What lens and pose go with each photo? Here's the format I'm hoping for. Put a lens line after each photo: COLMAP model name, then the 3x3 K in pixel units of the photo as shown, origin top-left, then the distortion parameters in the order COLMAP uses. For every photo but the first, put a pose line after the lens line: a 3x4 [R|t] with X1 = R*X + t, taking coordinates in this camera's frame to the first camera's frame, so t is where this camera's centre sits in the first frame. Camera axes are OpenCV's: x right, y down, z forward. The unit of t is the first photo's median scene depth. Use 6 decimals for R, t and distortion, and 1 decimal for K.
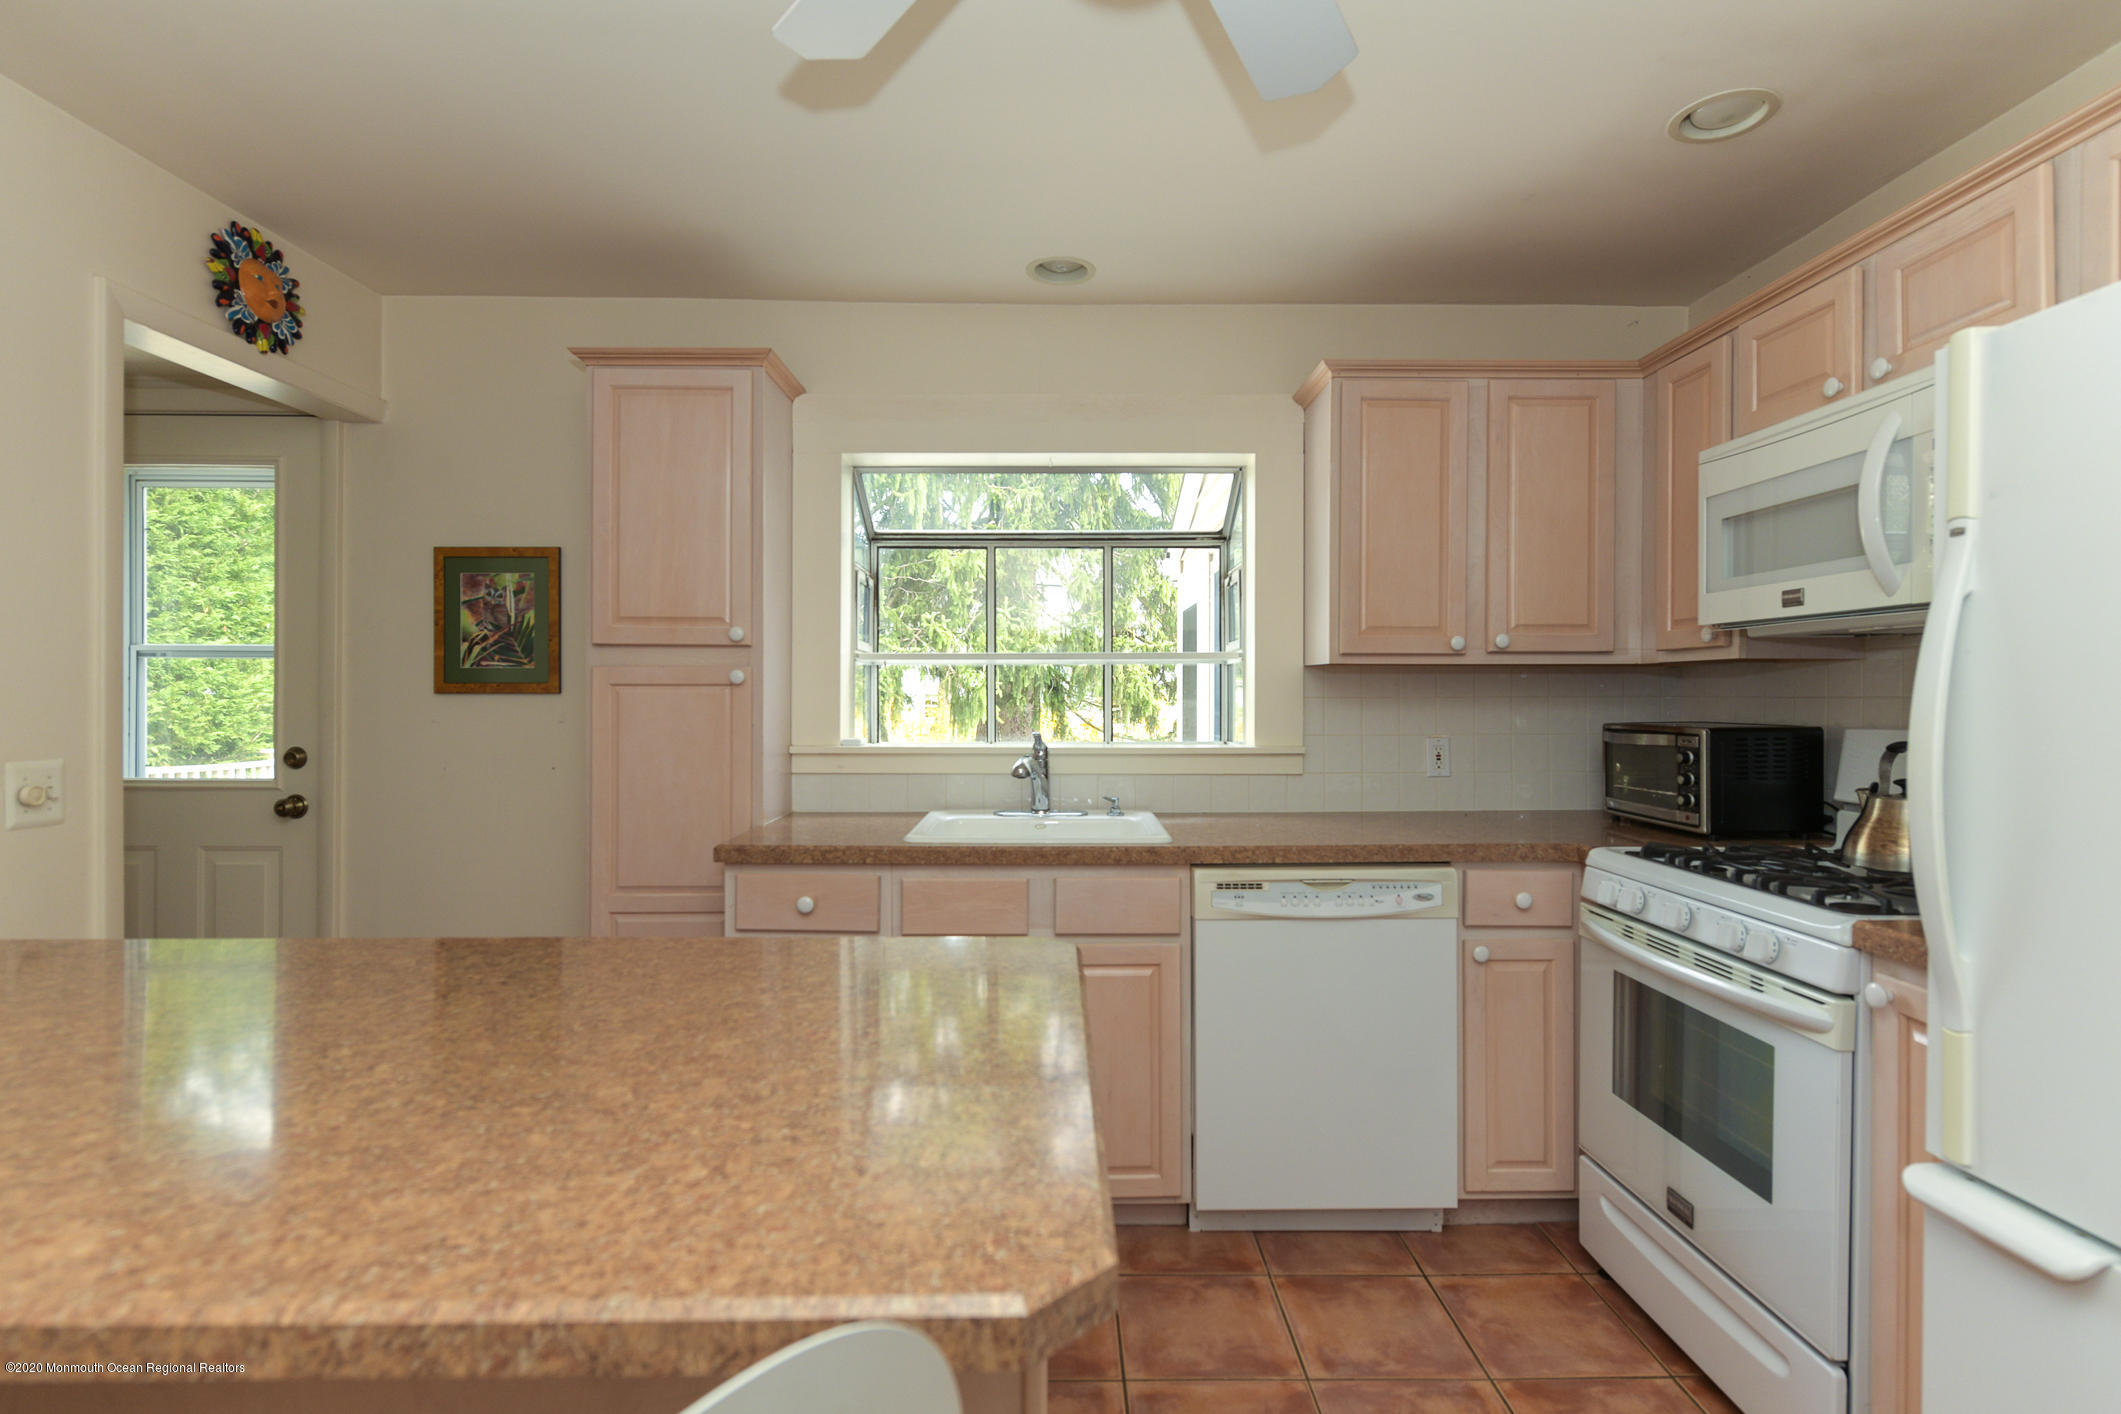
lens RADIAL K [[1049.8, 0, 1060.5], [0, 1049.8, 707.0], [0, 0, 1]] dist [0.002842, -0.001409]
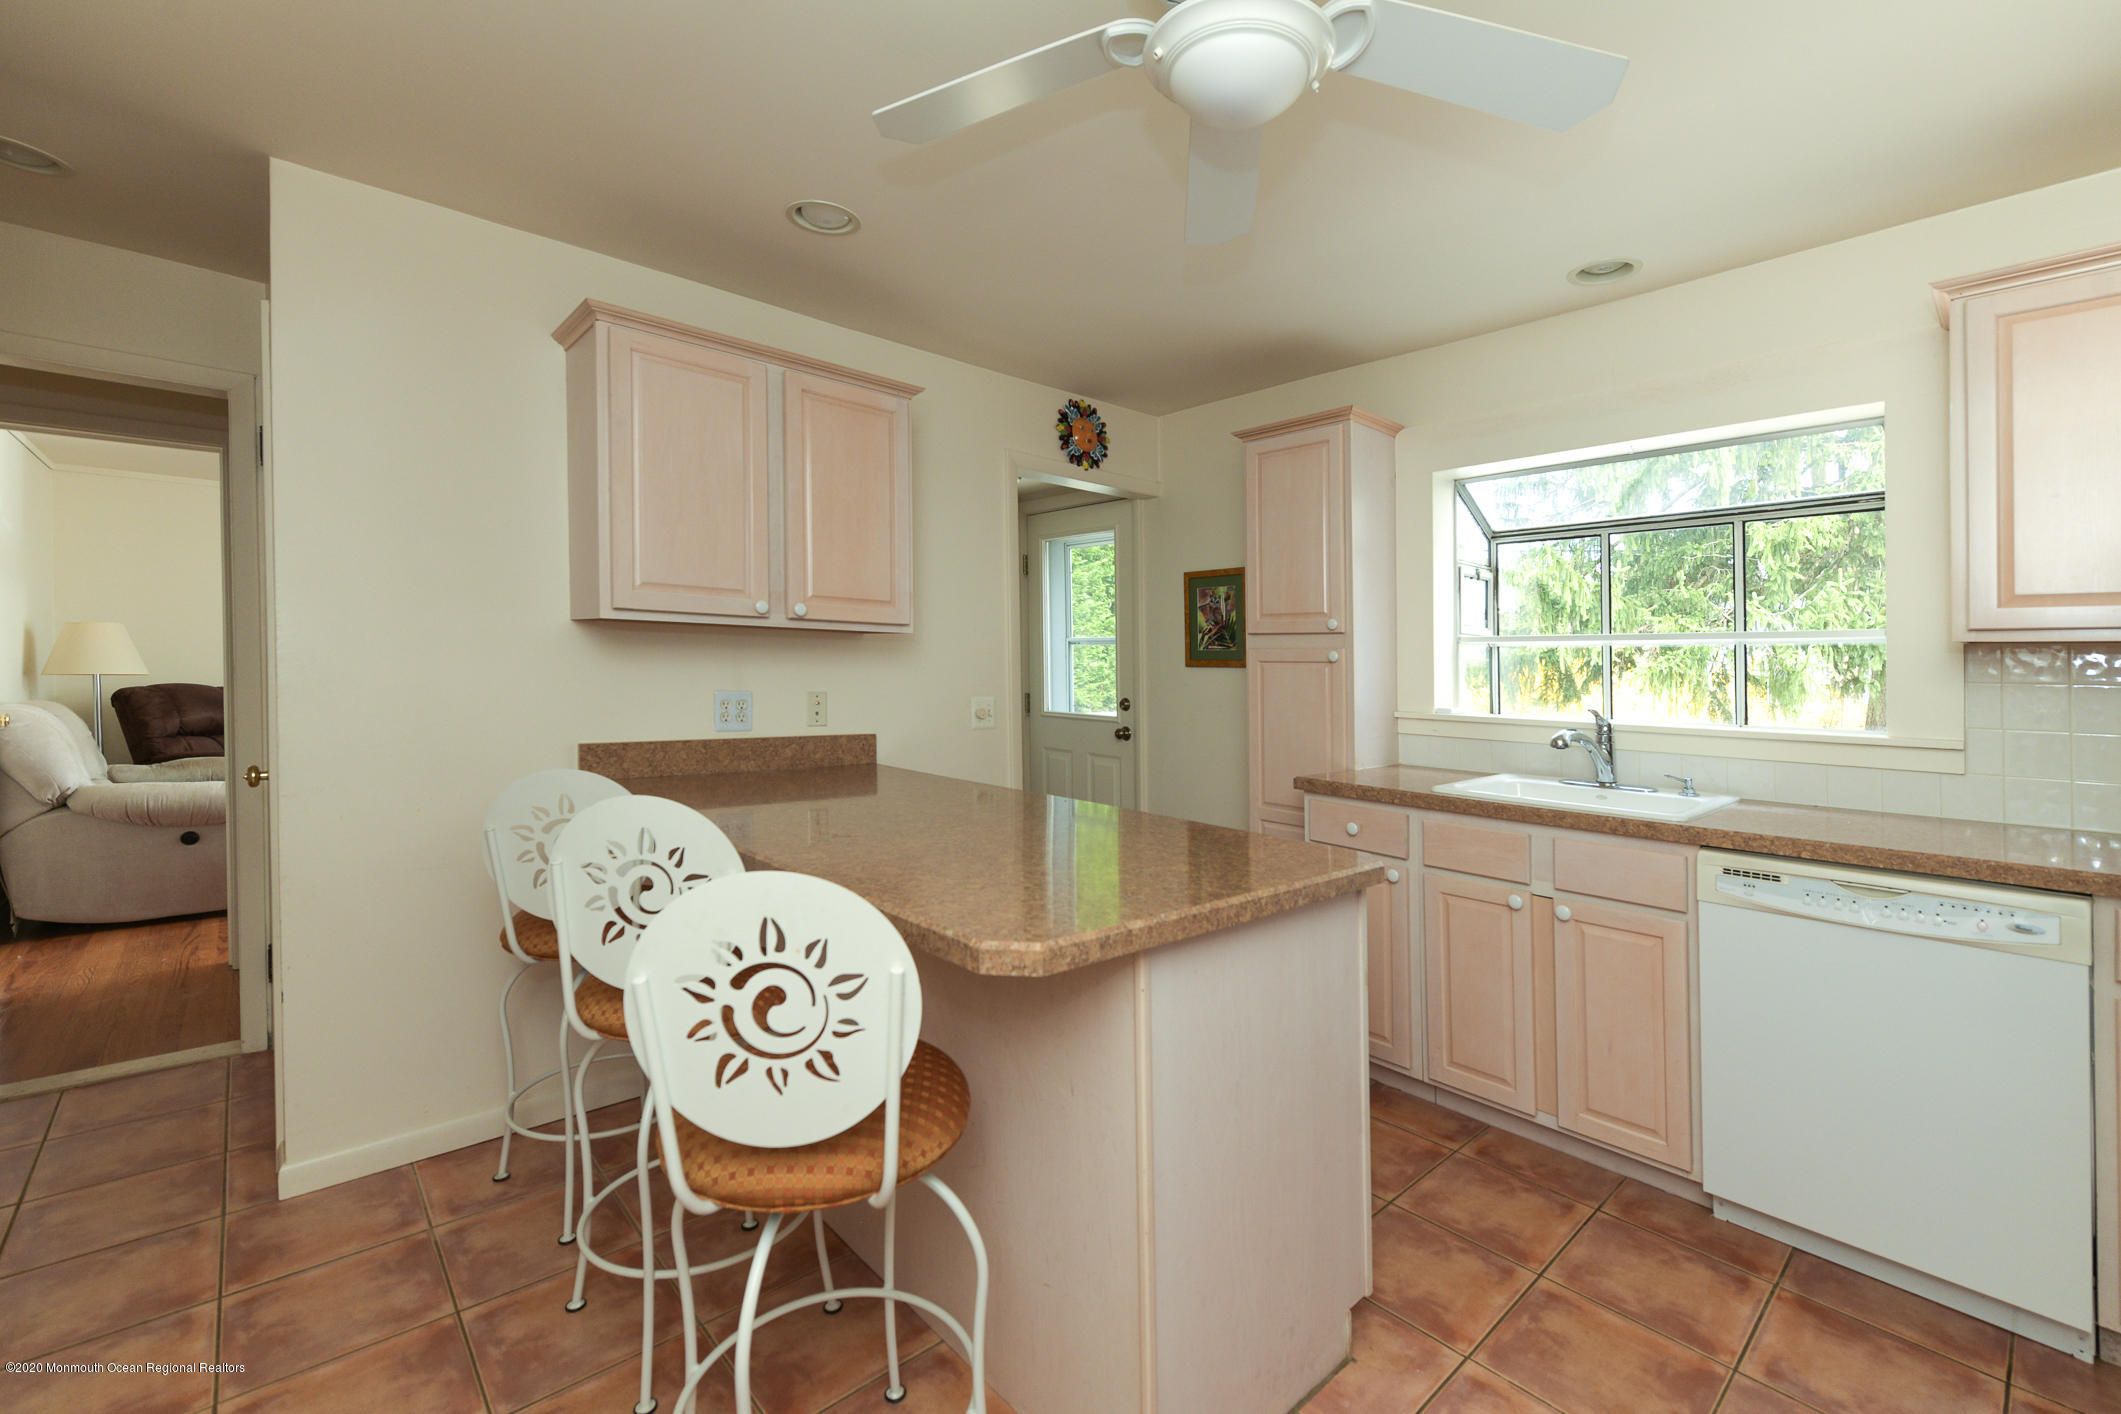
lens RADIAL K [[906.3, 0, 1062.6], [0, 906.3, 725.8], [0, 0, 1]] dist [-0.001653, -0.000432]
pose [[0.650095, 0.060002, -0.757480, 0.364760], [-0.024329, 0.998010, 0.058176, 0.001049], [0.759464, -0.019391, 0.650261, -0.017447]]
